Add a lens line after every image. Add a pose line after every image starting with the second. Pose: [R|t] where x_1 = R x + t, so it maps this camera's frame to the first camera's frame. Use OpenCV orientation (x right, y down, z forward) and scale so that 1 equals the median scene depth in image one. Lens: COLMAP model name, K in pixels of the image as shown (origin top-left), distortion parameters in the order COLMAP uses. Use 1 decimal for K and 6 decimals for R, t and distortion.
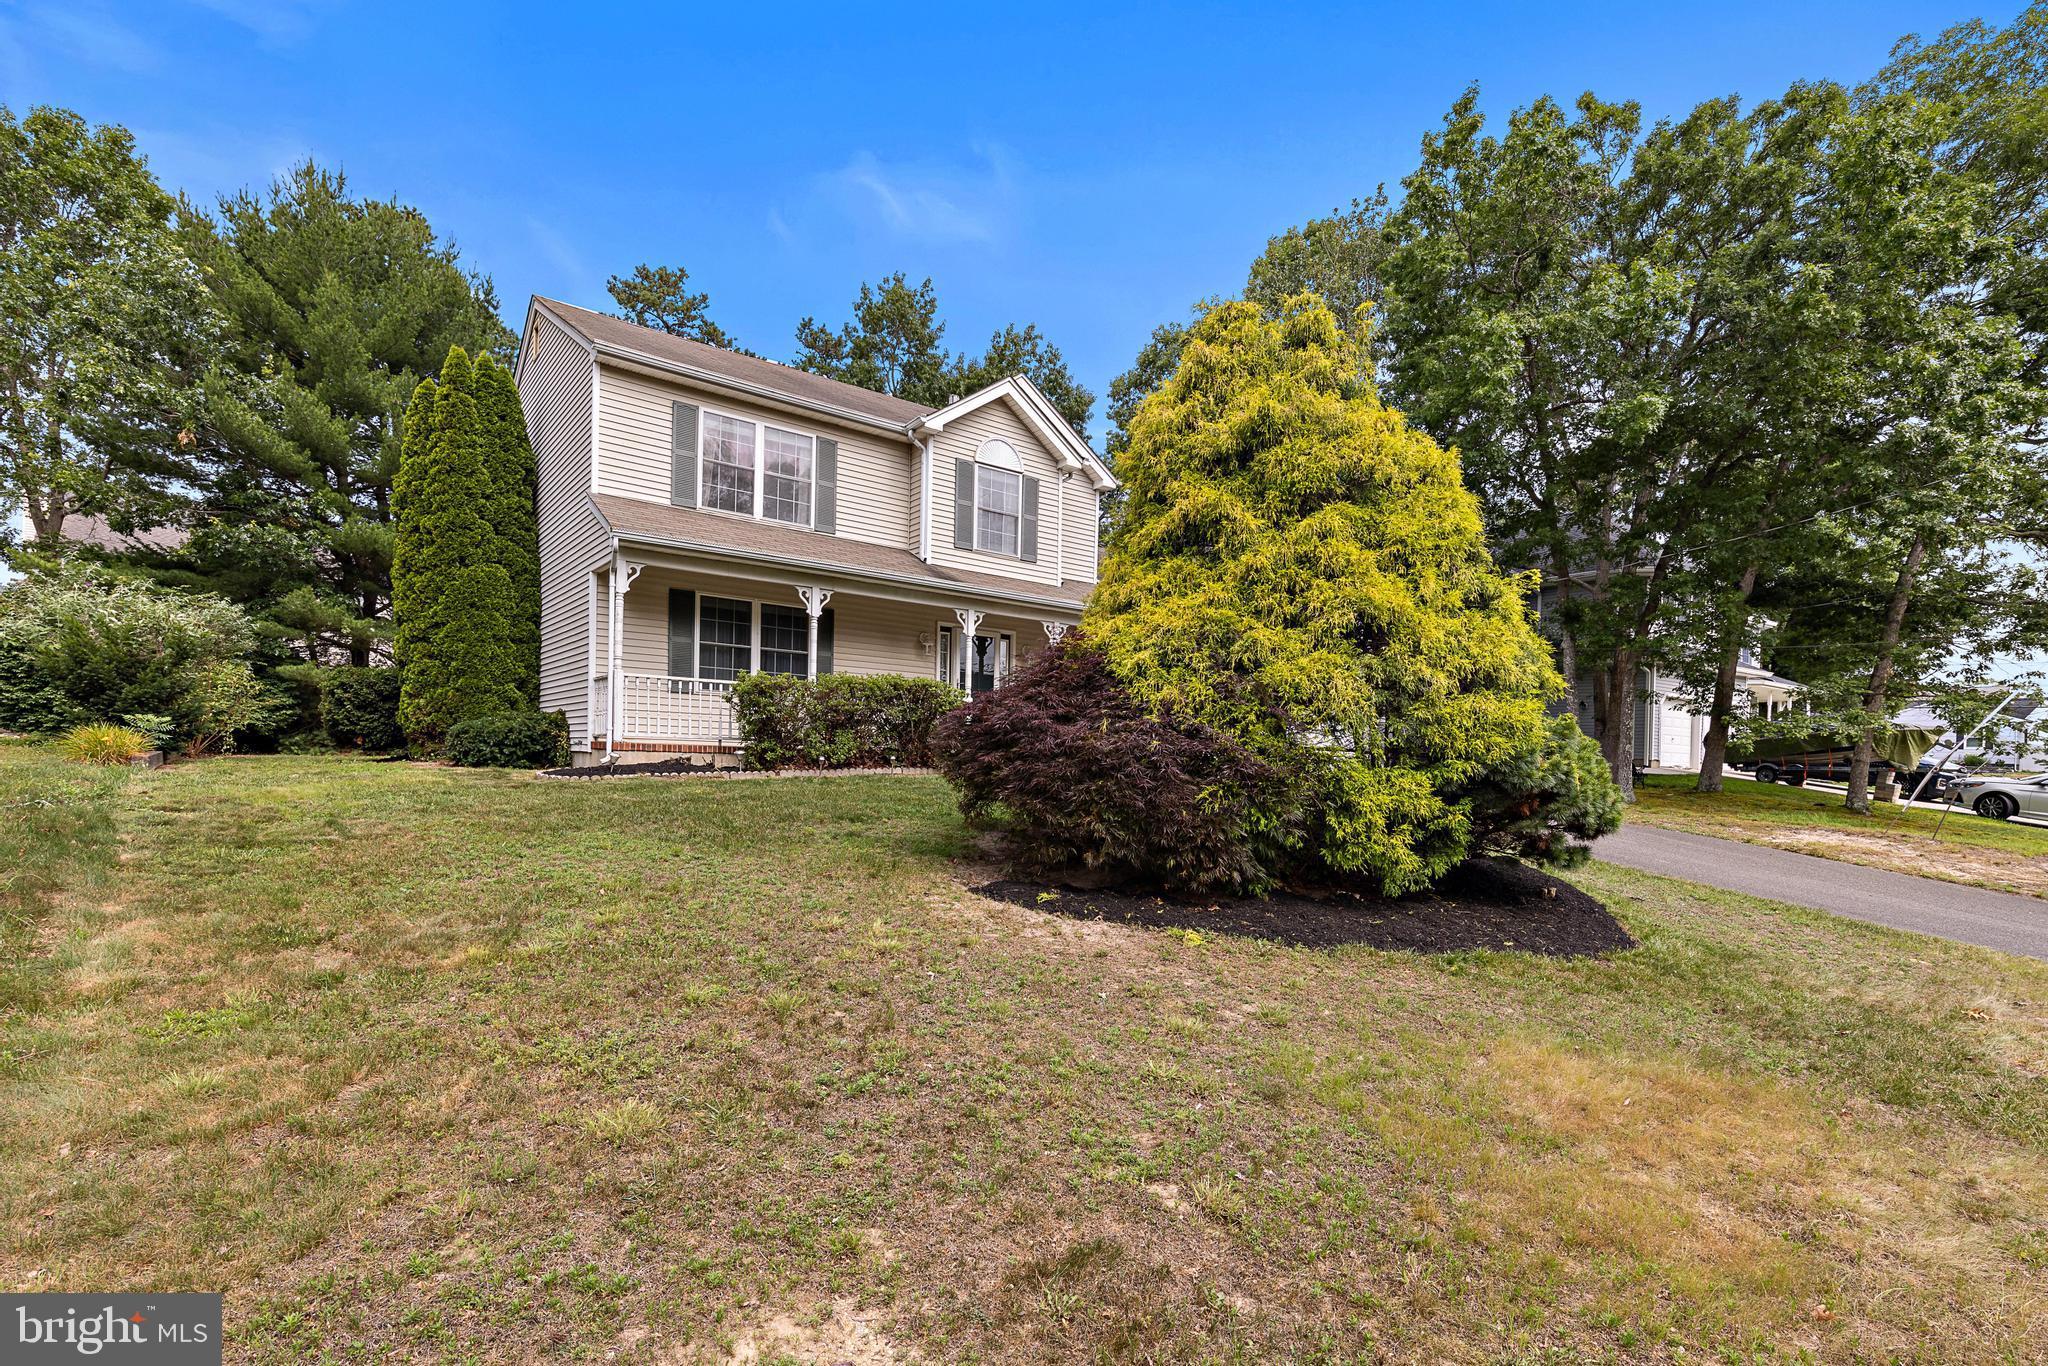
lens RADIAL K [[971.6, 0, 1027.8], [0, 971.6, 786.9], [0, 0, 1]] dist [0.001396, -0.000282]
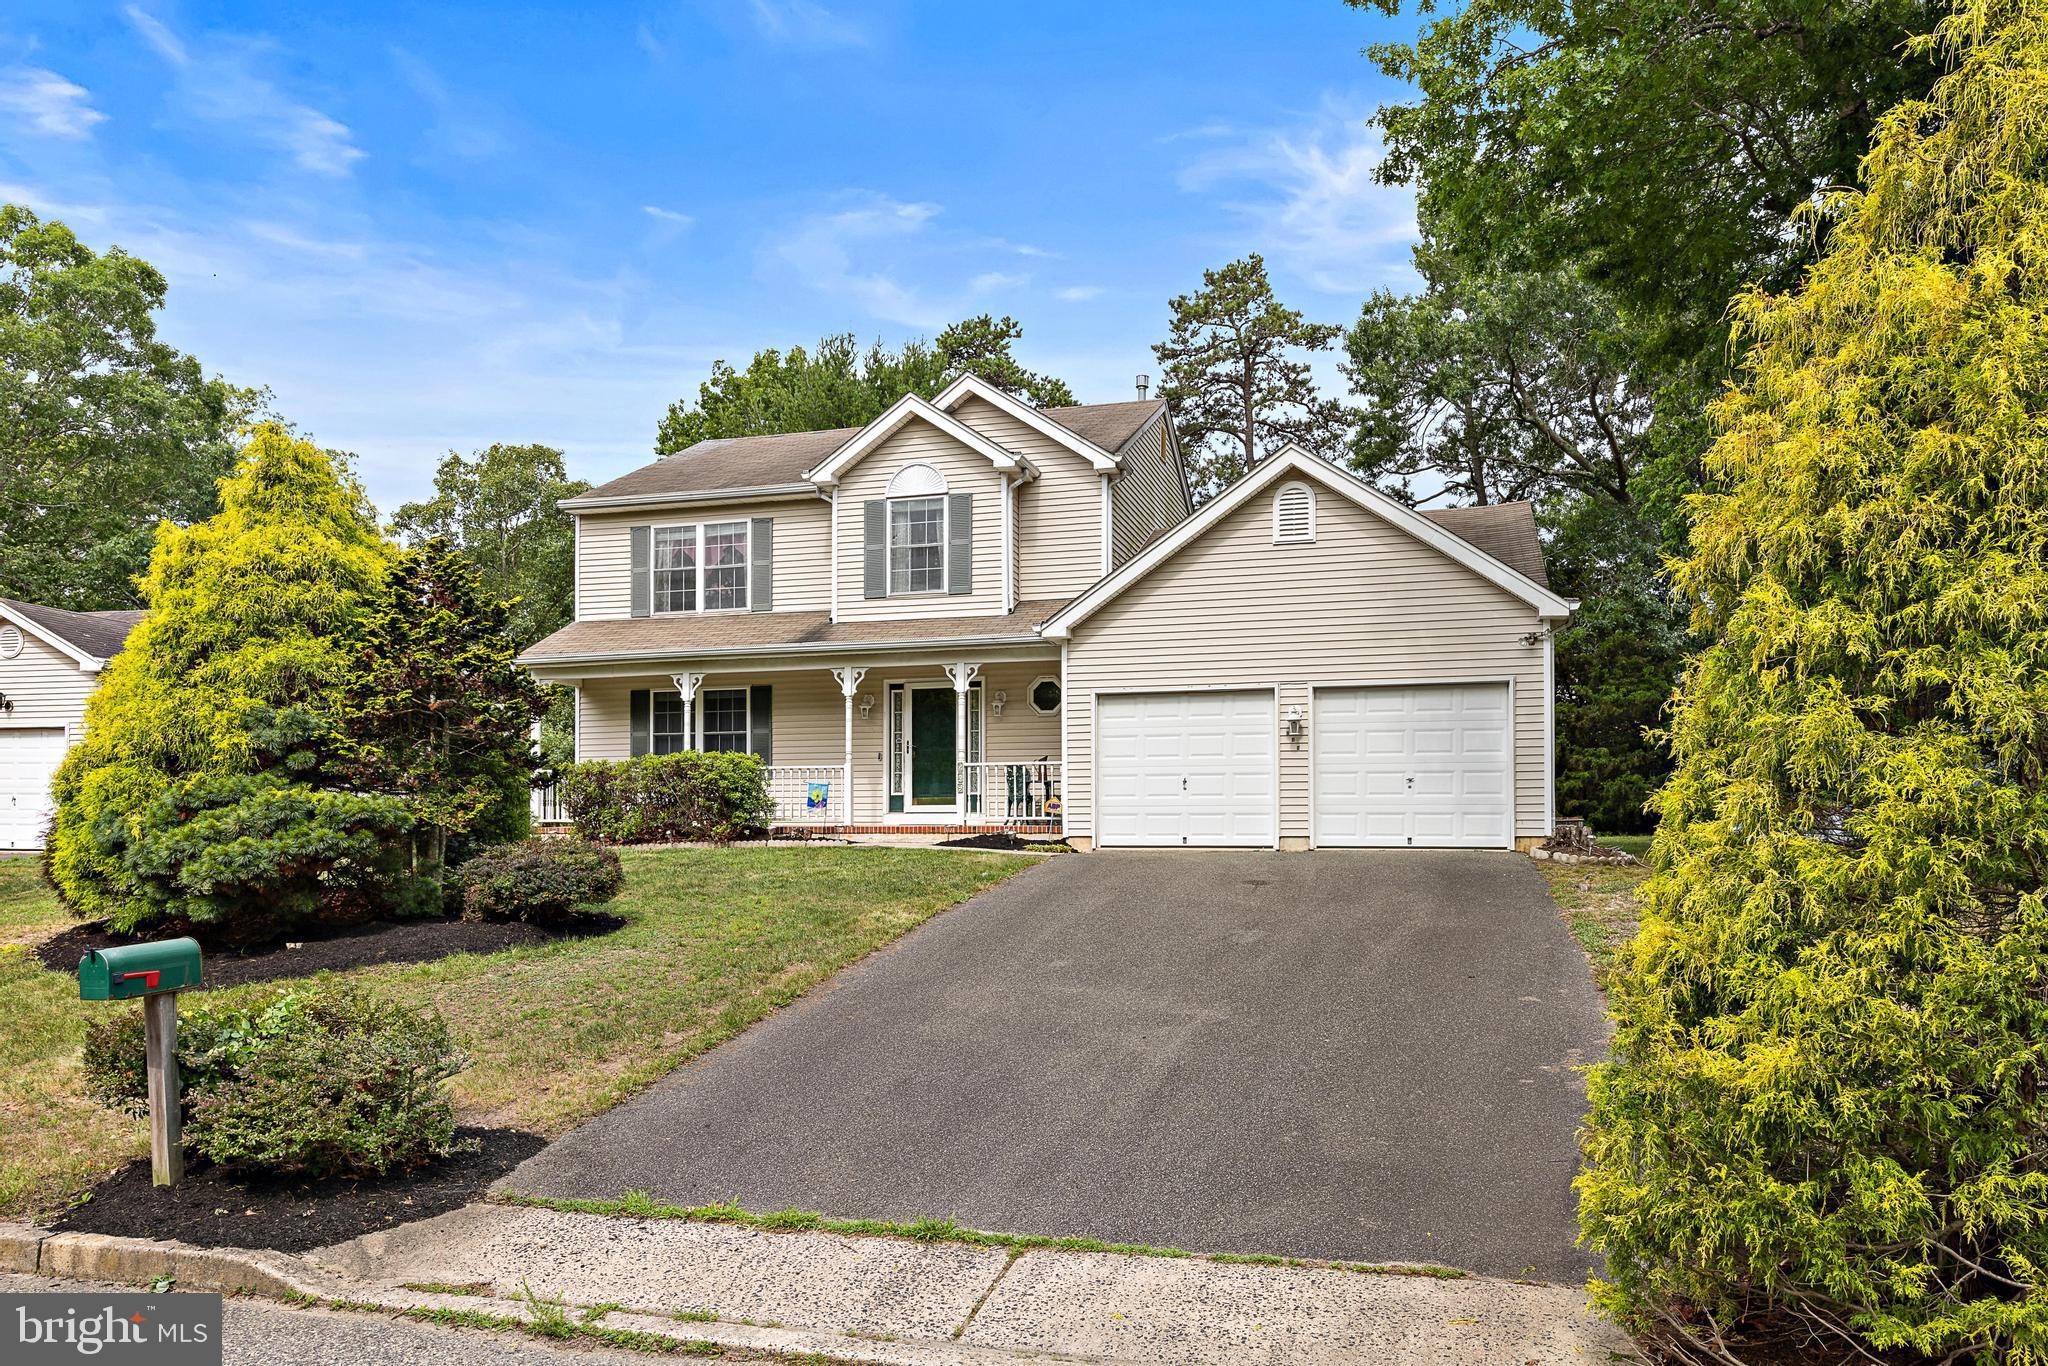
lens RADIAL K [[1359.5, 0, 1032.5], [0, 1359.5, 801.4], [0, 0, 1]] dist [-0.000291, 0.000578]
pose [[0.586934, -0.046719, -0.808286, 1.080353], [-0.000562, 0.998310, -0.058110, 0.016388], [0.809635, 0.034561, 0.585916, 0.410110]]
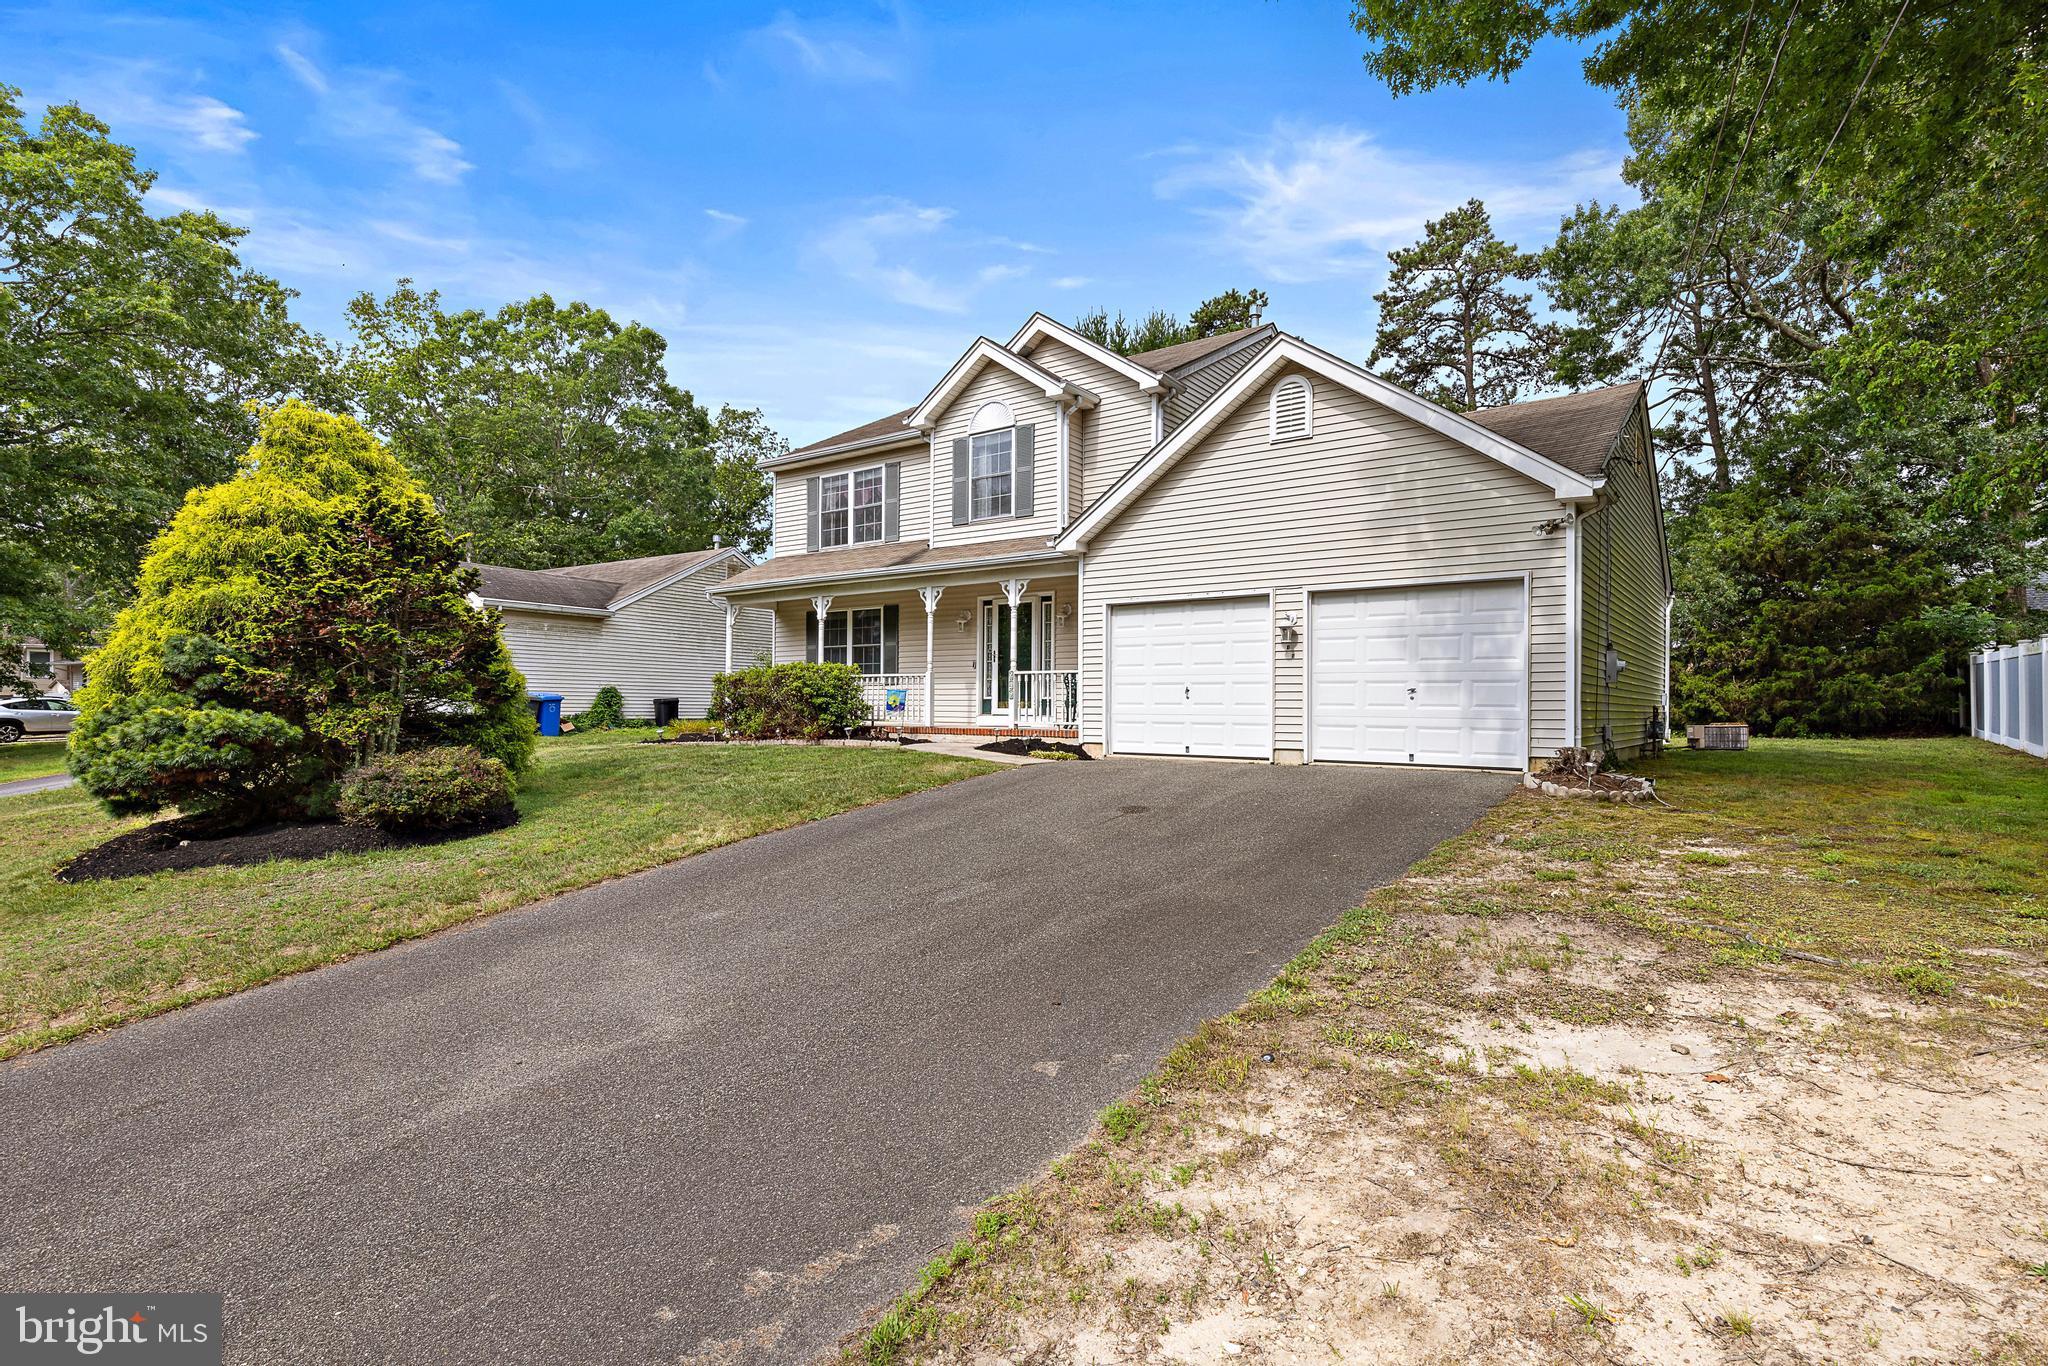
lens RADIAL K [[998.9, 0, 1027.3], [0, 998.9, 696.2], [0, 0, 1]] dist [0.005521, 0.000451]
pose [[0.274929, -0.038375, -0.960698, 0.998131], [-0.022283, 0.998680, -0.046269, -0.020808], [0.961206, 0.034128, 0.273711, 0.831200]]
